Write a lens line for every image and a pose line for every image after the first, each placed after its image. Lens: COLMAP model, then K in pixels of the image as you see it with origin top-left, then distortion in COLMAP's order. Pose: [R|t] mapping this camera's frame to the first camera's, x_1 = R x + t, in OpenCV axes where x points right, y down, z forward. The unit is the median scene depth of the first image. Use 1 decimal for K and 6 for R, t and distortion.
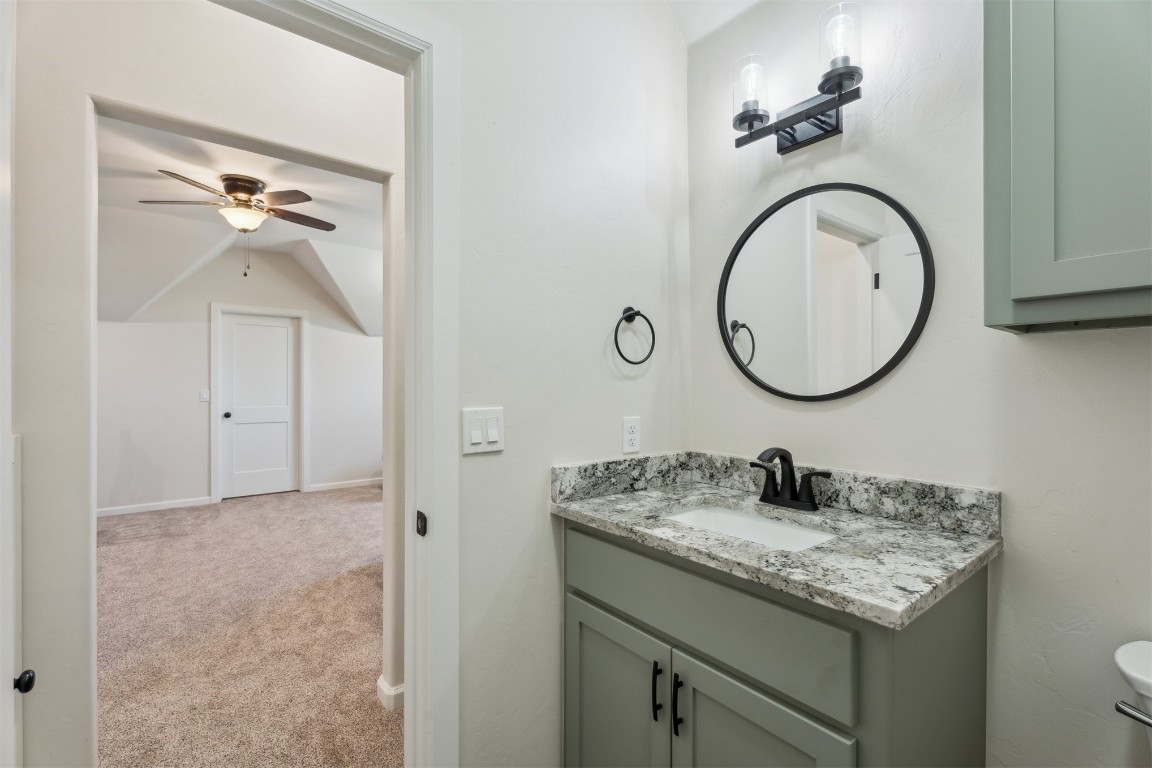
lens RADIAL K [[509.8, 0, 572.6], [0, 509.8, 384.7], [0, 0, 1]] dist [0.007489, -0.001597]
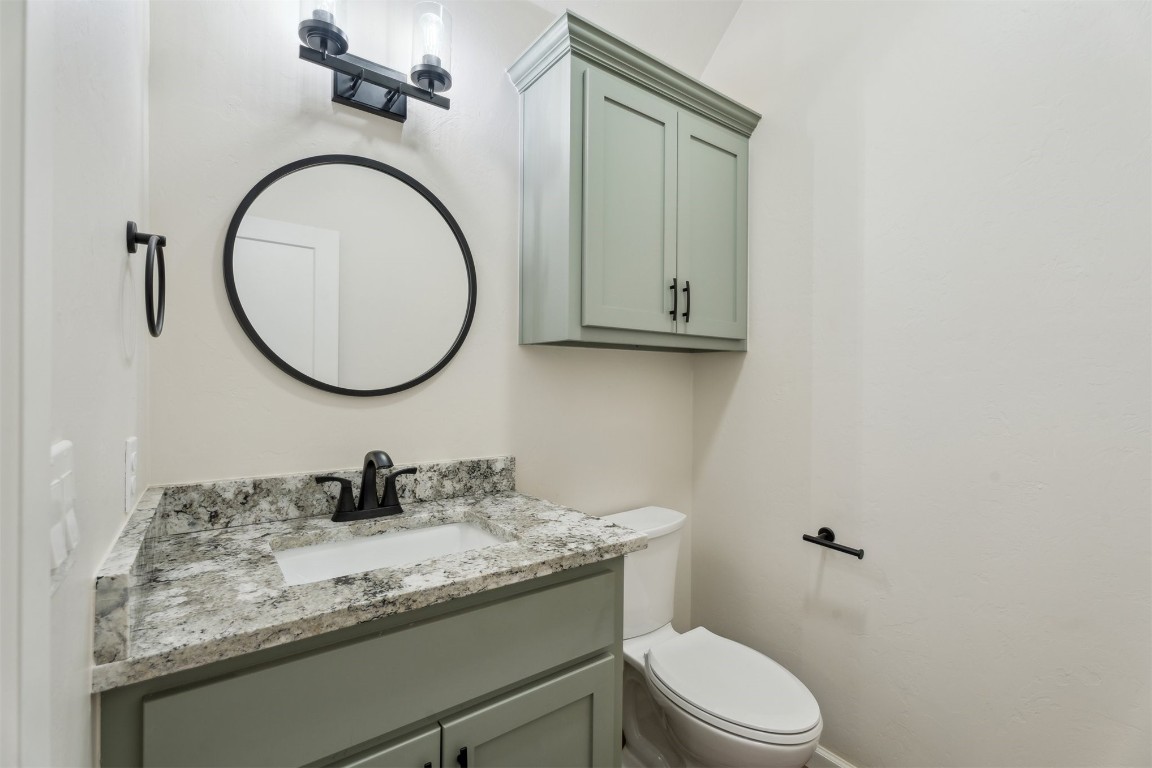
lens RADIAL K [[509.8, 0, 579.1], [0, 509.8, 381.7], [0, 0, 1]] dist [0.007489, -0.001597]
pose [[0.032870, -0.002625, 0.999456, -0.494067], [-0.009121, 0.999954, 0.002926, 0.000443], [-0.999418, -0.009212, 0.032845, 0.688670]]
